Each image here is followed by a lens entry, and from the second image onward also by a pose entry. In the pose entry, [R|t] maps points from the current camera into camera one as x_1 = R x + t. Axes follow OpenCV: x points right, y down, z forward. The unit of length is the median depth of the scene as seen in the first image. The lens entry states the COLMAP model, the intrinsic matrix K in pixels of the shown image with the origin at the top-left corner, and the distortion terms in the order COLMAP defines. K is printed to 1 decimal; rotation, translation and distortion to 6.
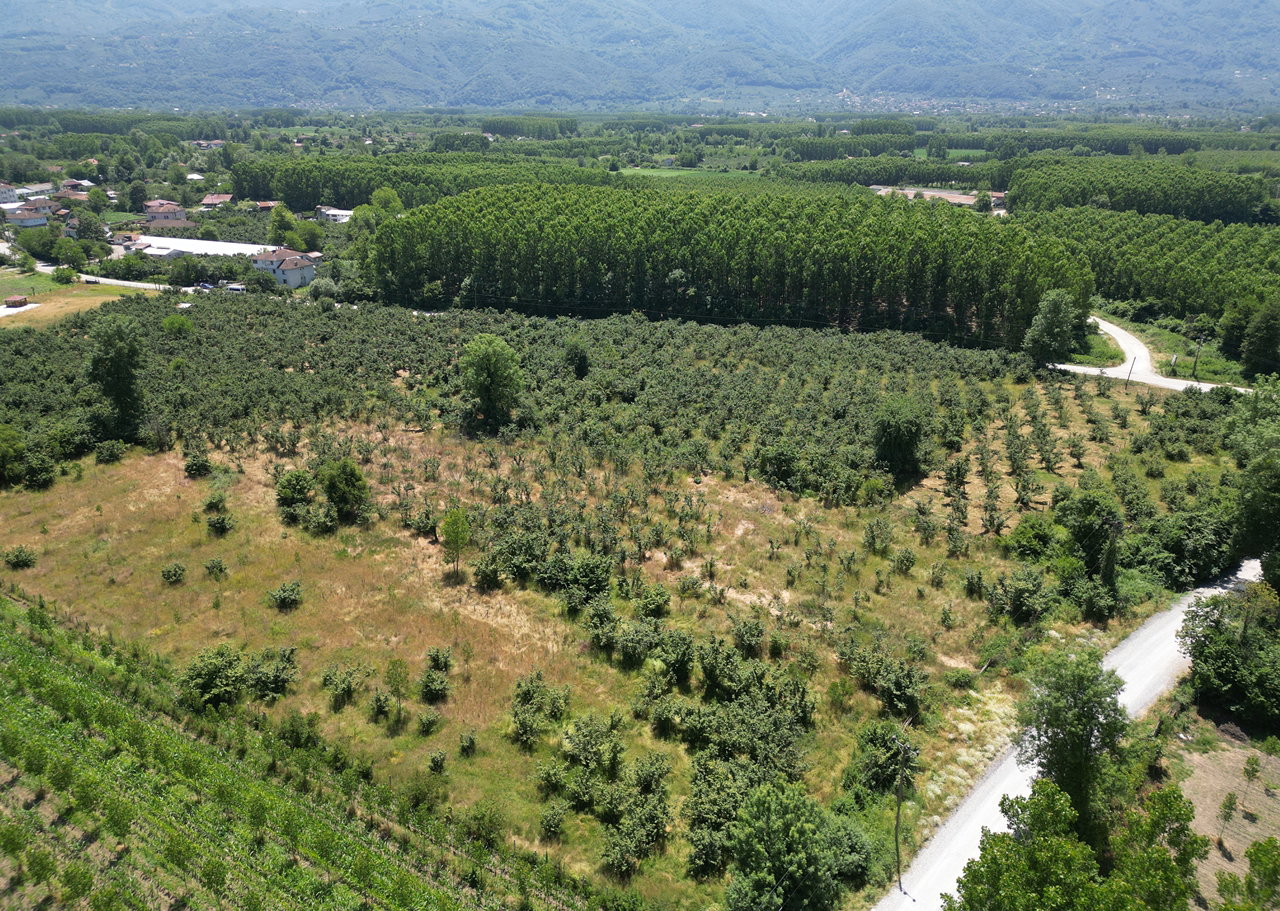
lens RADIAL K [[886.8, 0, 640.4], [0, 886.8, 444.1], [0, 0, 1]] dist [0.058623, -0.046993]
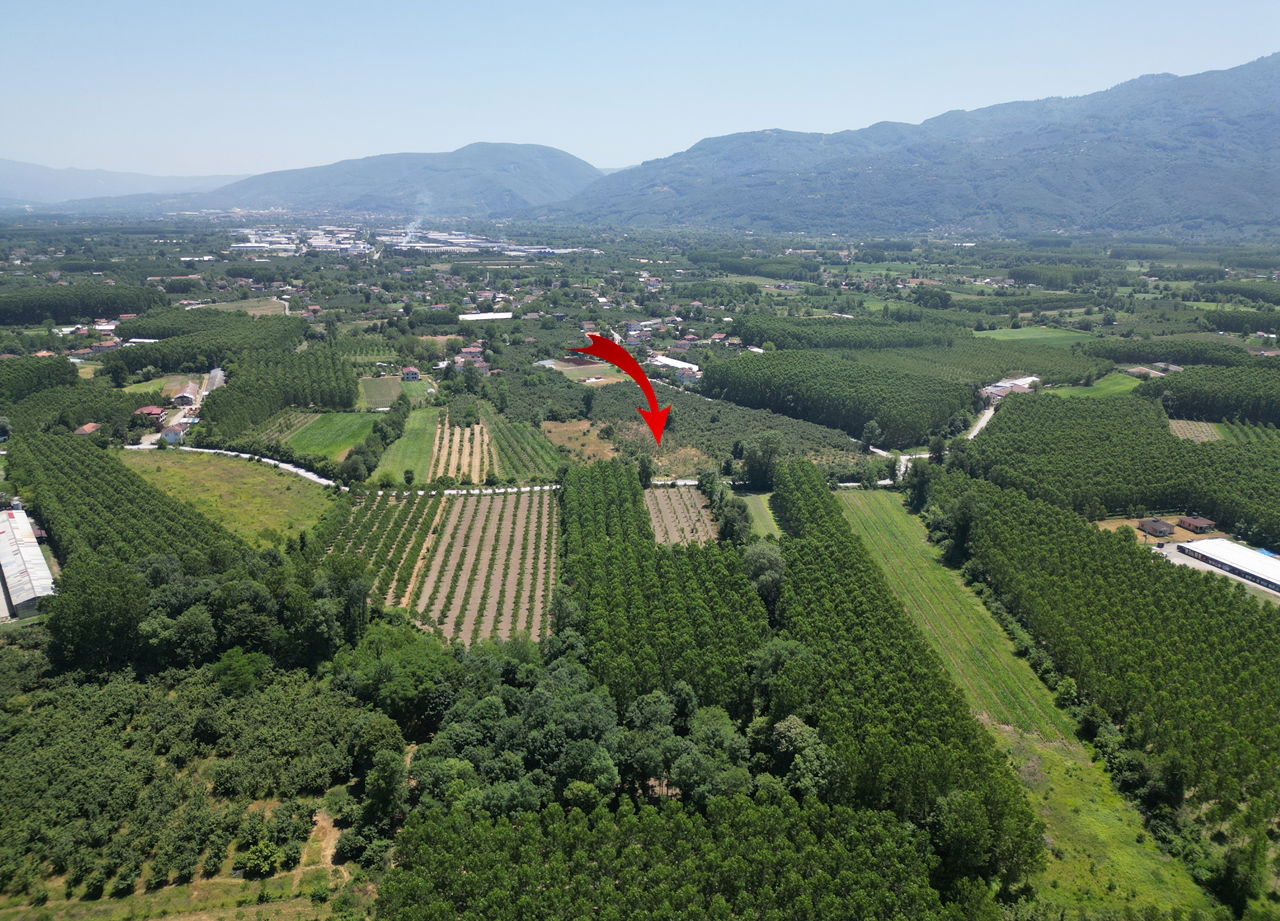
lens RADIAL K [[886.8, 0, 645.4], [0, 886.8, 467.5], [0, 0, 1]] dist [0.058623, -0.046993]
pose [[0.771943, 0.182609, -0.608899, 0.528687], [-0.232912, 0.972491, -0.003629, 0.042462], [0.591486, 0.144621, 0.793240, -0.489264]]
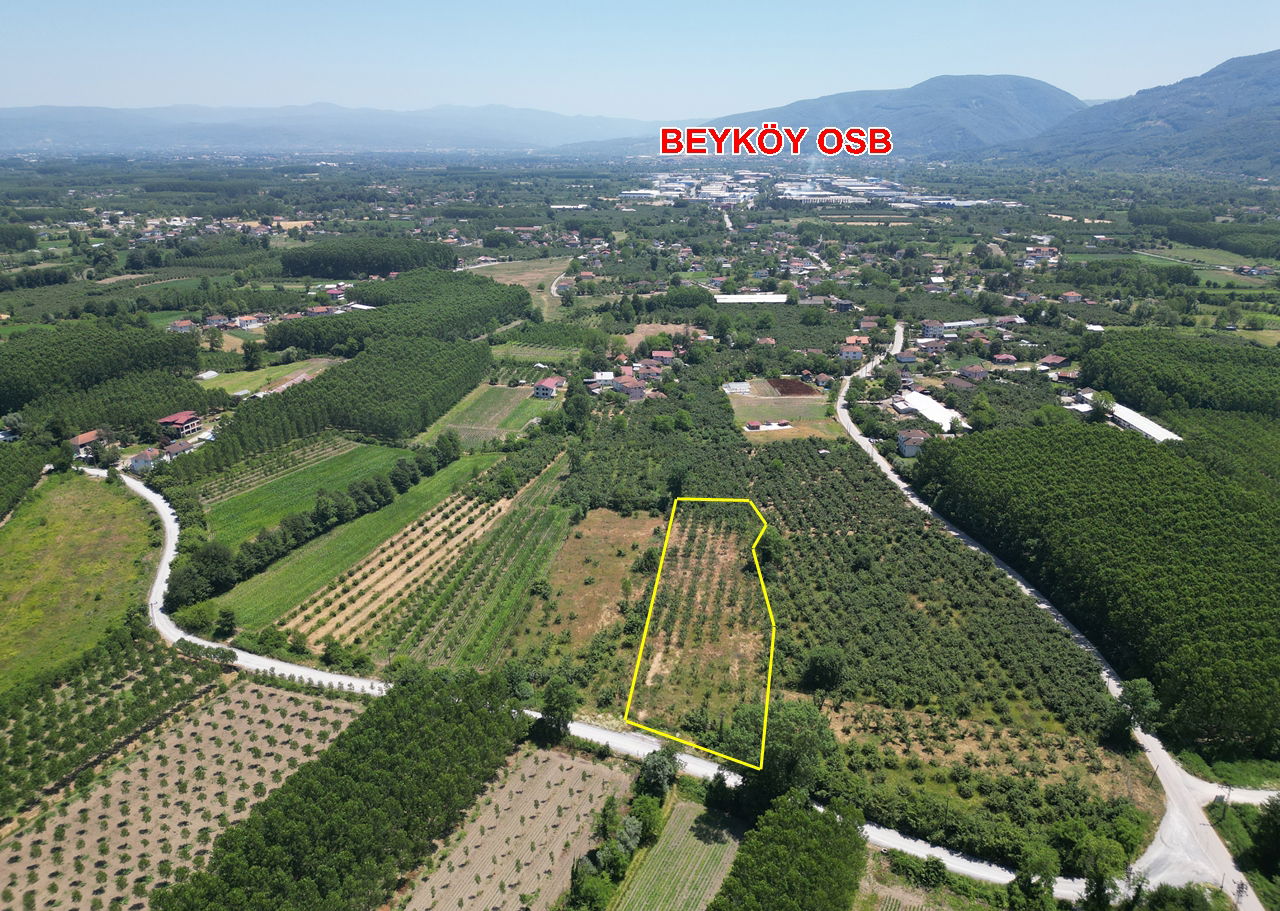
lens RADIAL K [[886.8, 0, 637.9], [0, 886.8, 459.2], [0, 0, 1]] dist [0.058623, -0.046993]
pose [[0.380617, 0.309145, -0.871527, 0.382671], [-0.335497, 0.924414, 0.181385, -0.143588], [0.861726, 0.223357, 0.455565, -0.051113]]
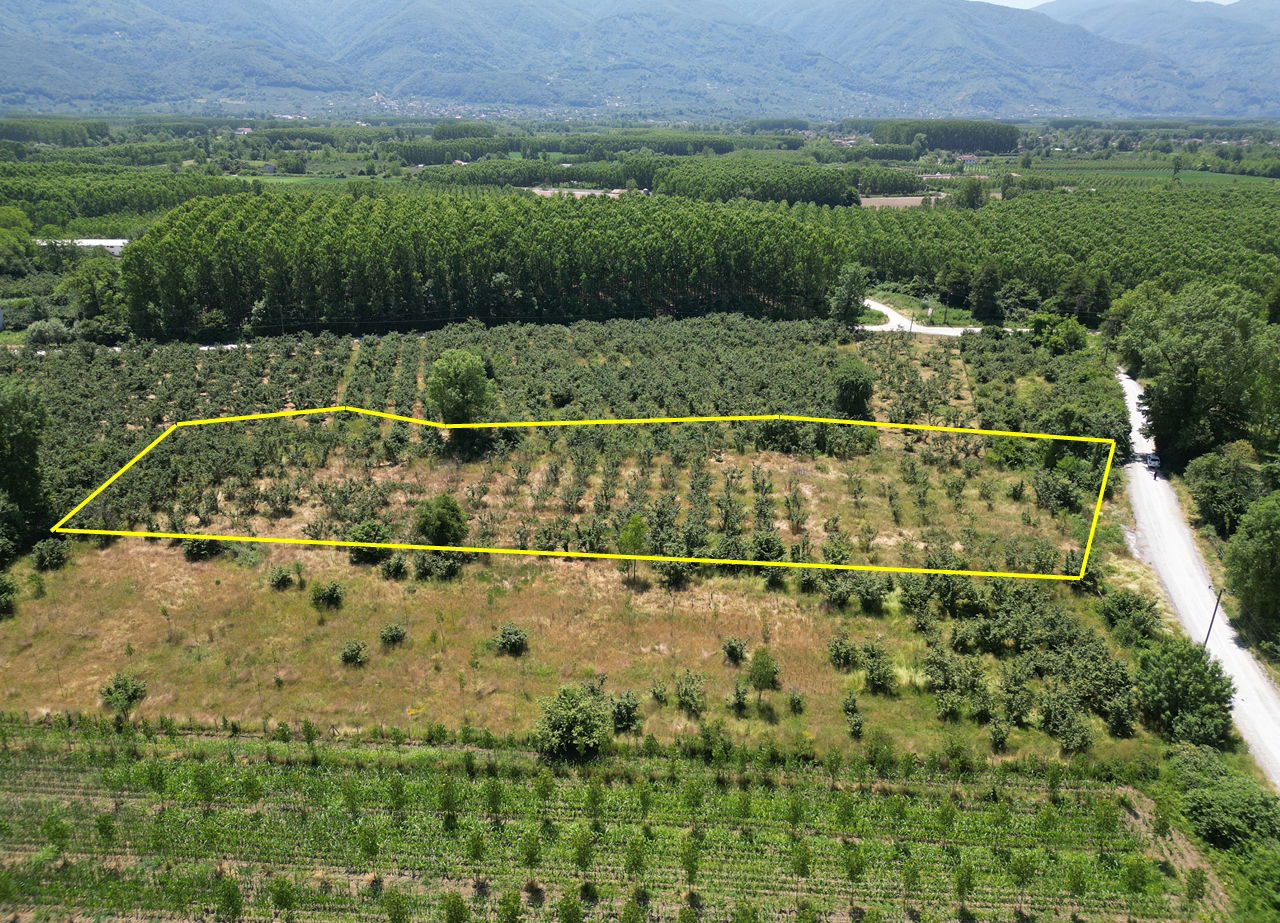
lens RADIAL K [[886.8, 0, 636.4], [0, 886.8, 454.9], [0, 0, 1]] dist [0.058623, -0.046993]
pose [[0.885306, -0.166725, 0.434091, -0.118166], [0.164038, 0.985474, 0.043954, -0.006622], [-0.435114, 0.032295, 0.899796, 0.020838]]
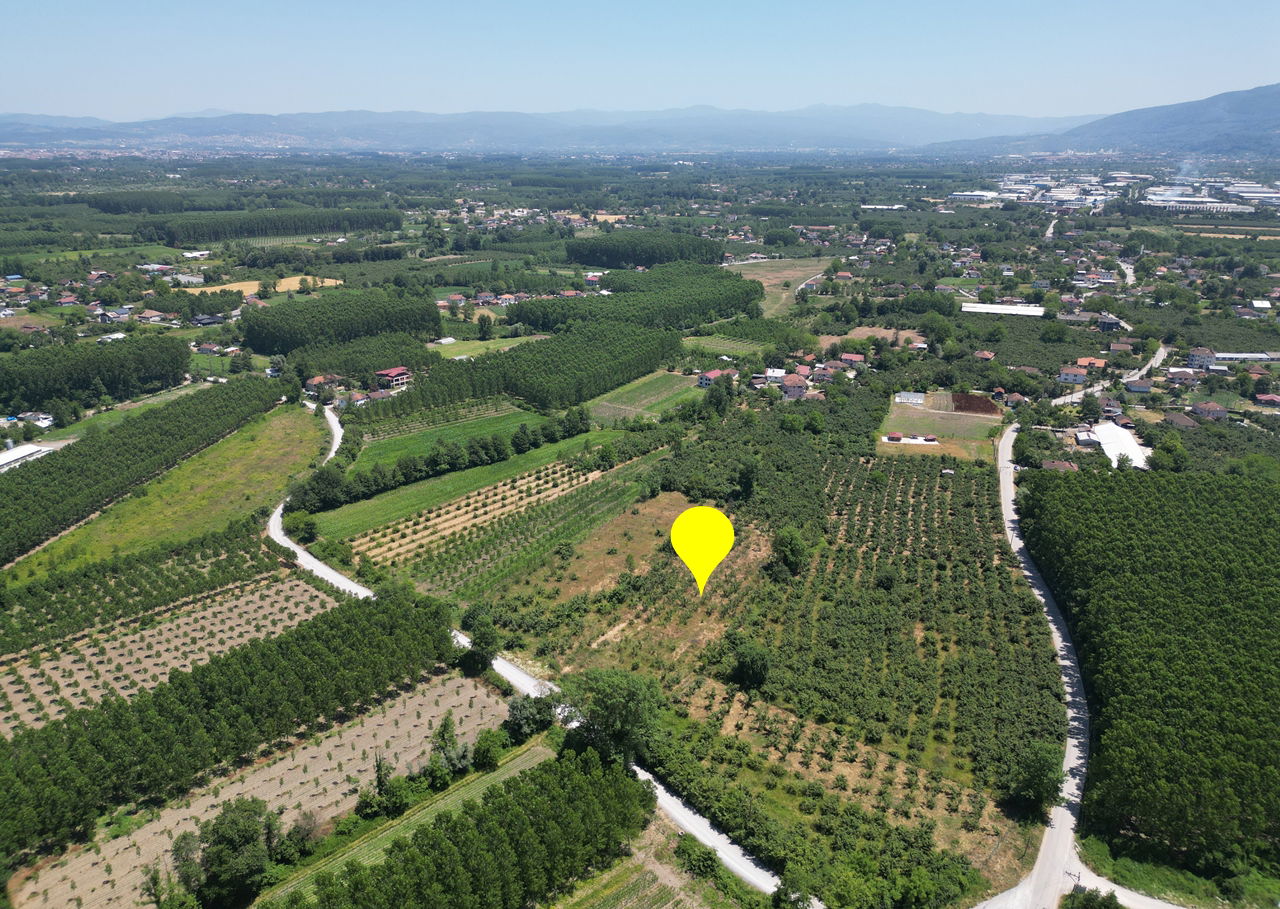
lens RADIAL K [[889.5, 0, 636.4], [0, 889.5, 453.3], [0, 0, 1]] dist [0.060038, -0.054802]
pose [[0.002778, 0.328907, -0.944358, 0.446004], [-0.366335, 0.879047, 0.305082, -0.203872], [0.930479, 0.345104, 0.122932, 0.106156]]
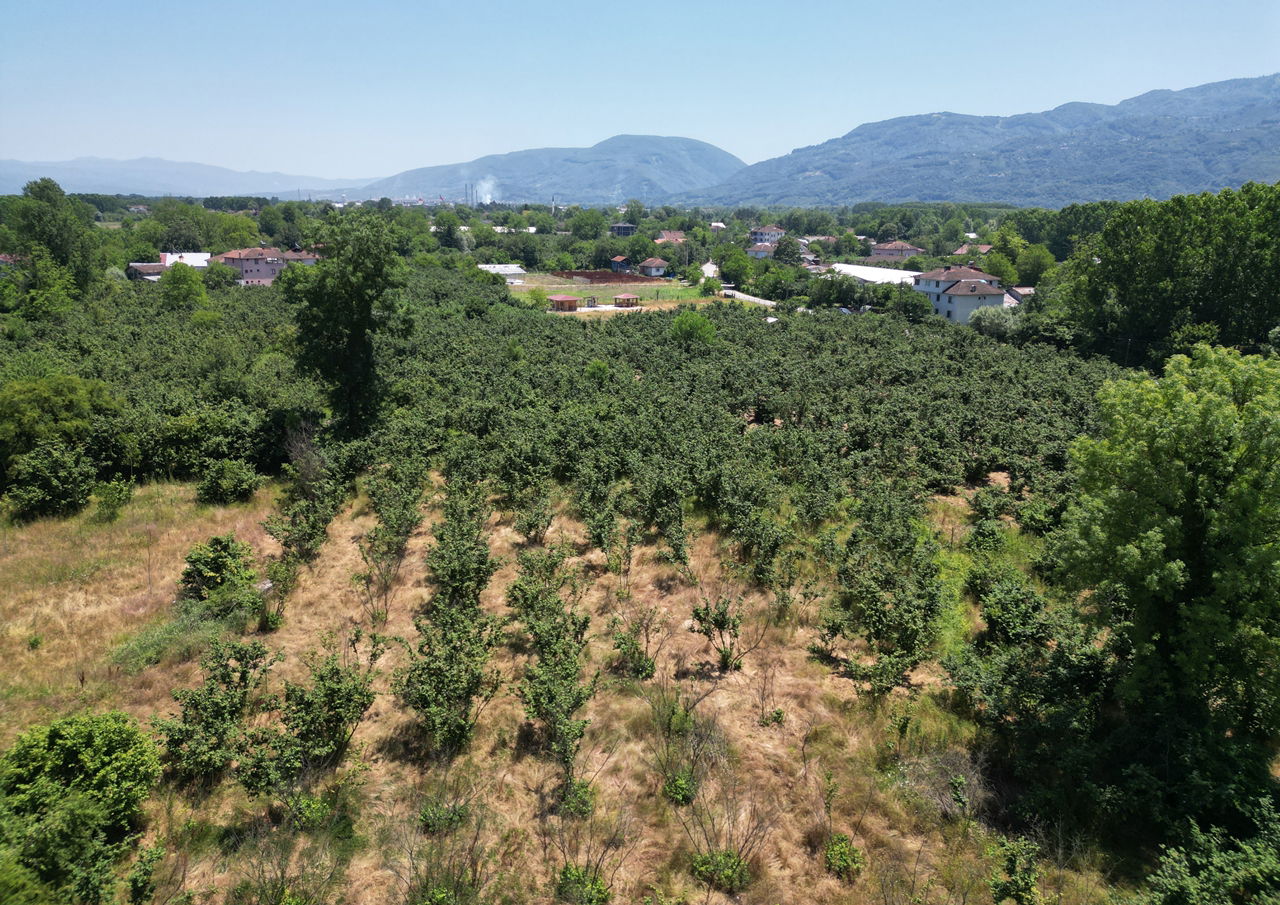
lens RADIAL K [[889.5, 0, 634.7], [0, 889.5, 448.3], [0, 0, 1]] dist [0.060038, -0.054802]
pose [[0.653772, 0.199002, -0.730055, -0.030333], [-0.278254, 0.960425, 0.012618, -0.018344], [0.703674, 0.194892, 0.683272, 0.210850]]
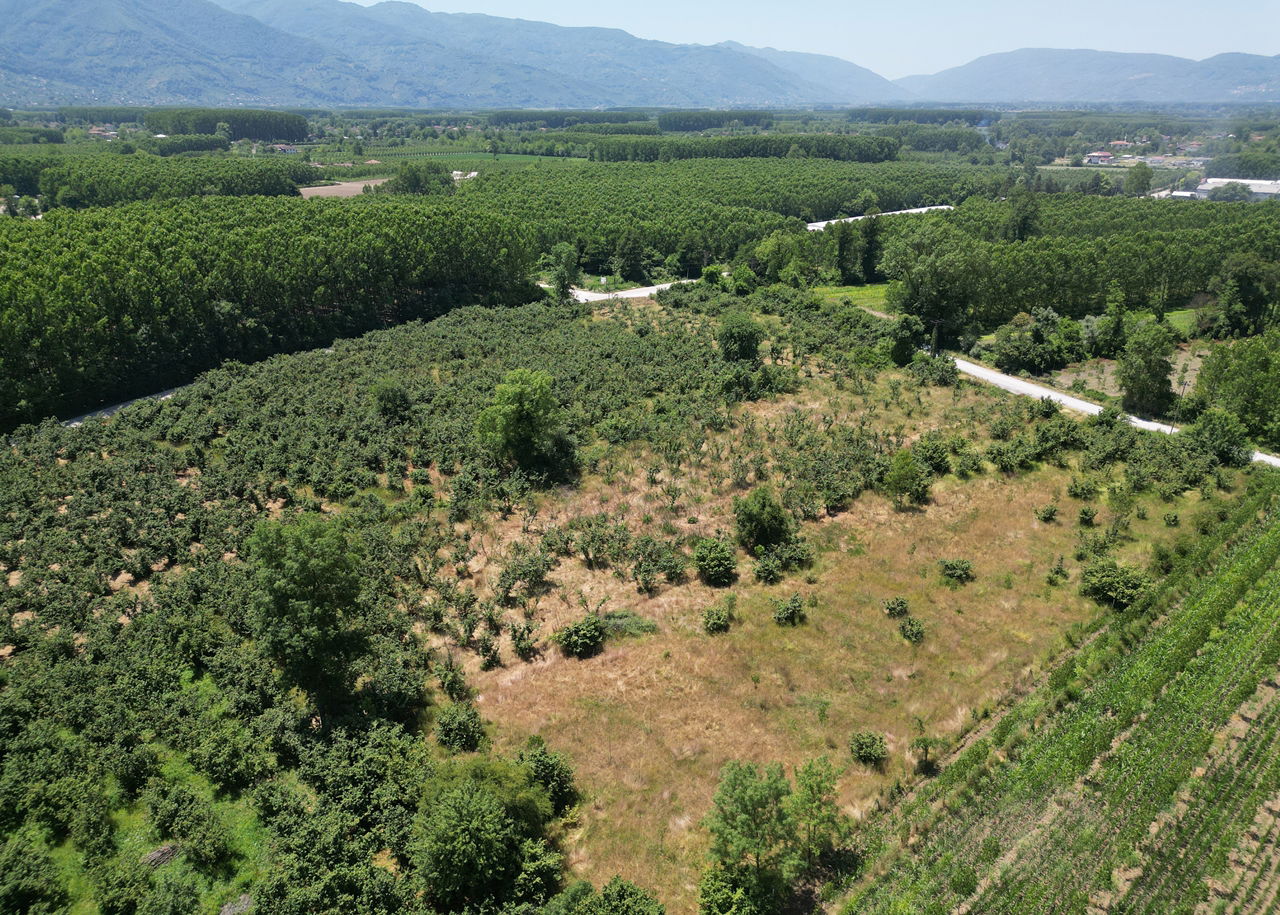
lens RADIAL K [[886.8, 0, 631.5], [0, 886.8, 451.1], [0, 0, 1]] dist [0.058623, -0.046993]
pose [[0.288336, -0.351824, 0.890552, -0.250391], [0.341171, 0.906760, 0.247766, -0.061563], [-0.894687, 0.232390, 0.381483, 0.166059]]
